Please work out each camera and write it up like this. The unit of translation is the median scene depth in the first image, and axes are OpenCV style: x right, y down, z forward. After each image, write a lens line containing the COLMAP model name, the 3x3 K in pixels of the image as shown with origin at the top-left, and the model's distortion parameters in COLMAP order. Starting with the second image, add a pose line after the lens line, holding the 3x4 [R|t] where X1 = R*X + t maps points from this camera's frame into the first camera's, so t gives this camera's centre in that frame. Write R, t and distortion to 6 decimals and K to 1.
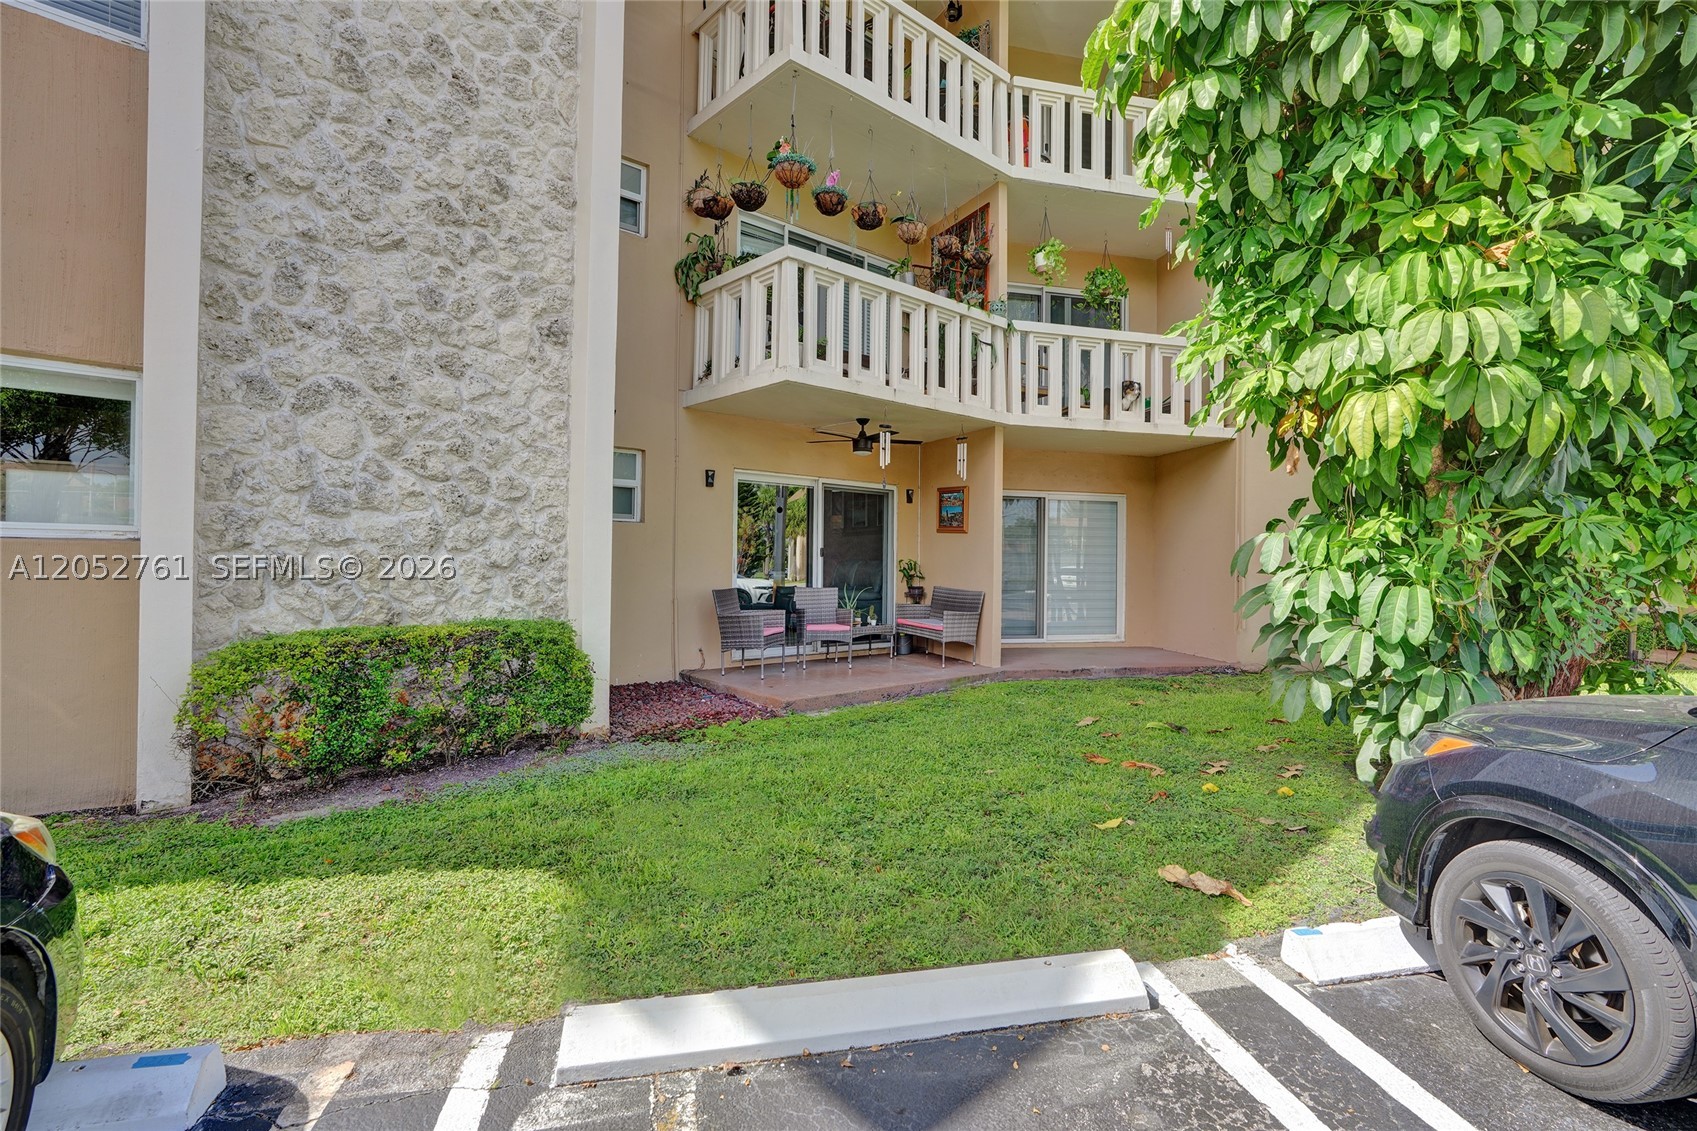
lens RADIAL K [[815.5, 0, 848.5], [0, 815.5, 565.5], [0, 0, 1]] dist [-0.036637, 0.000200]
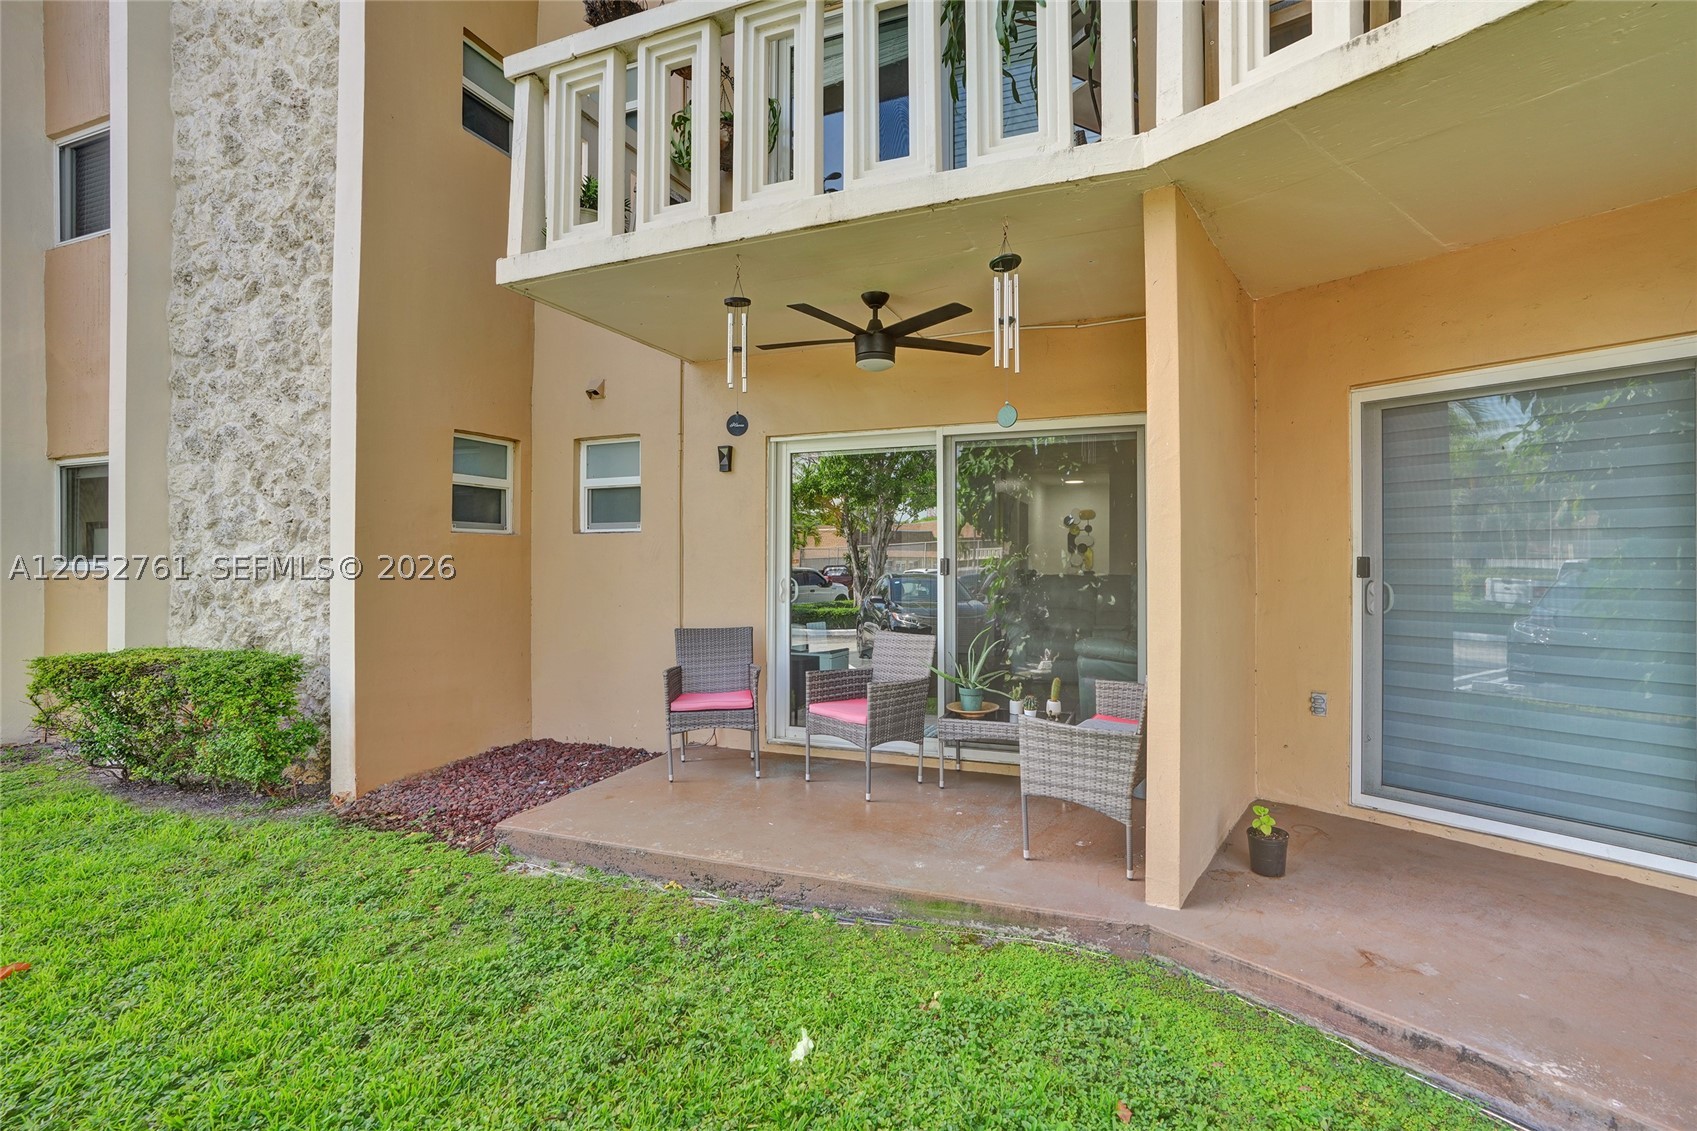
lens RADIAL K [[816.6, 0, 848.5], [0, 816.6, 565.5], [0, 0, 1]] dist [-0.013575, 0.000516]
pose [[0.416221, -0.013460, -0.909164, 0.425043], [0.002392, 0.999903, -0.013709, -0.010166], [0.909260, 0.003531, 0.416213, 0.733128]]
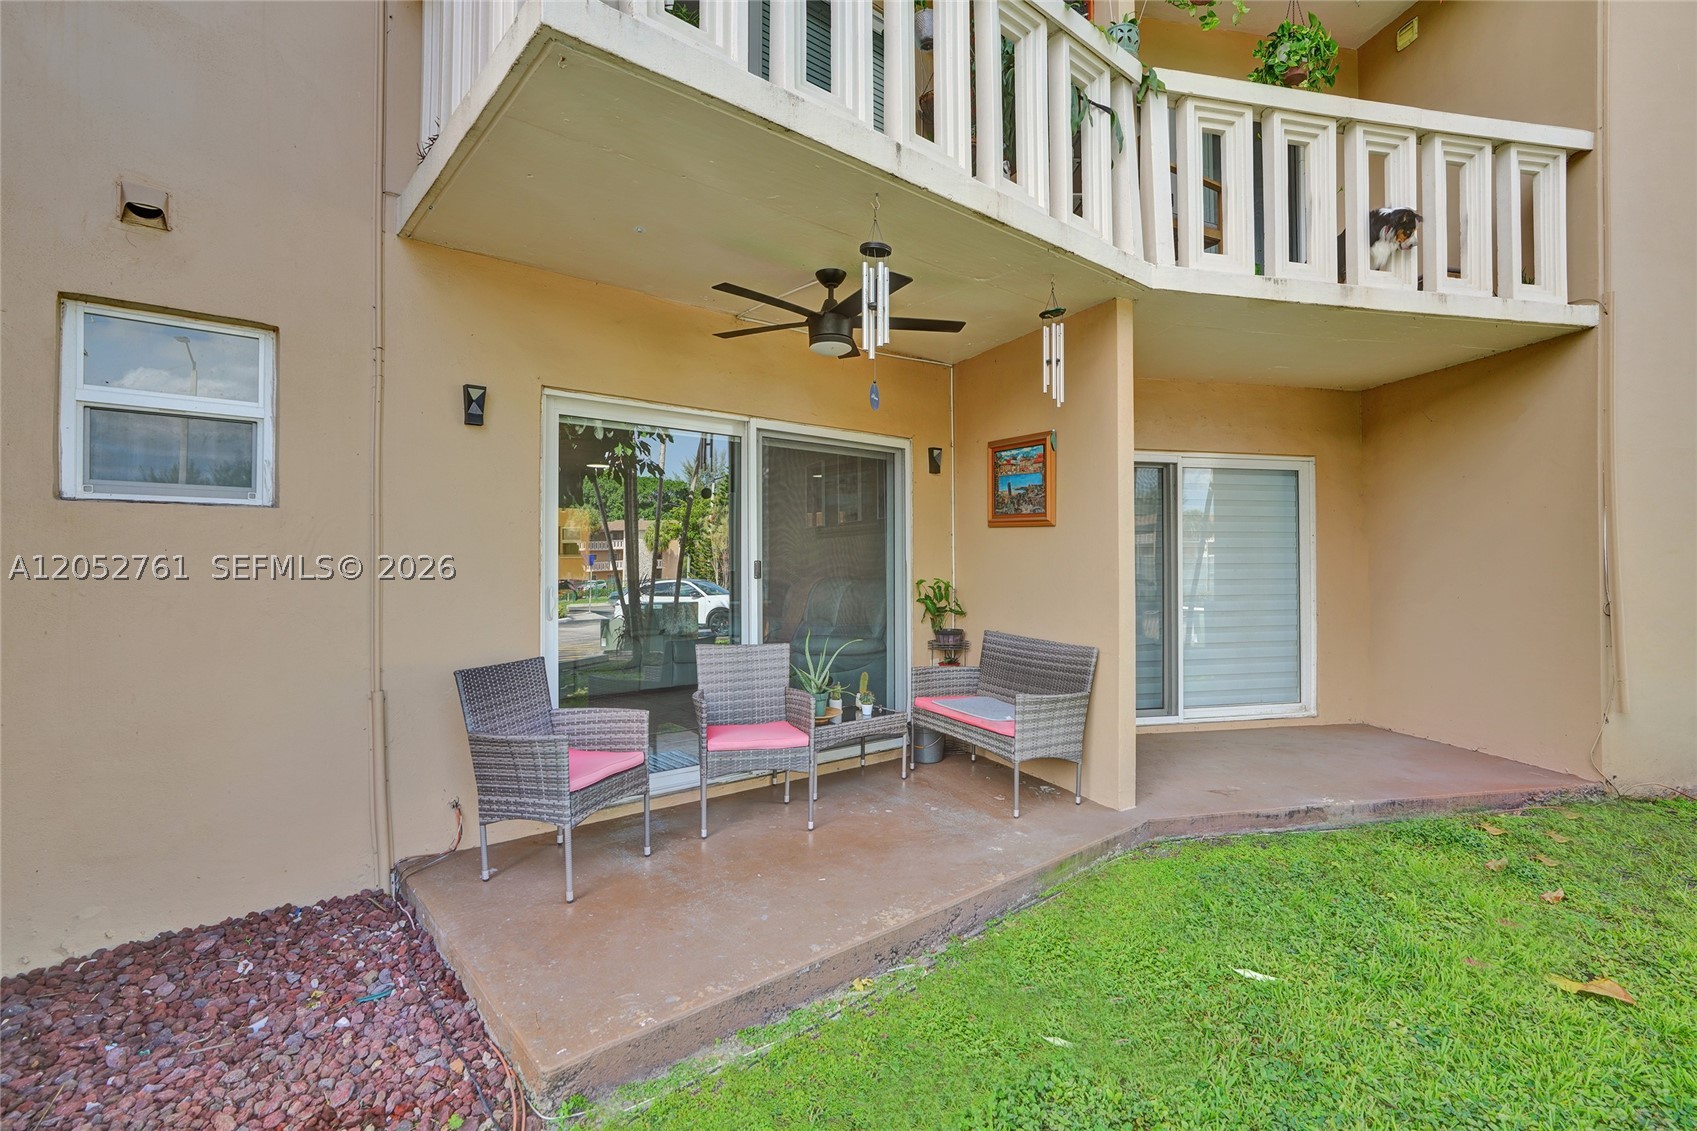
lens RADIAL K [[816.6, 0, 848.5], [0, 816.6, 565.5], [0, 0, 1]] dist [-0.013575, 0.000516]
pose [[0.999642, -0.015085, -0.022111, 0.032438], [0.014878, 0.999844, -0.009506, -0.013551], [0.022251, 0.009174, 0.999710, 0.516207]]
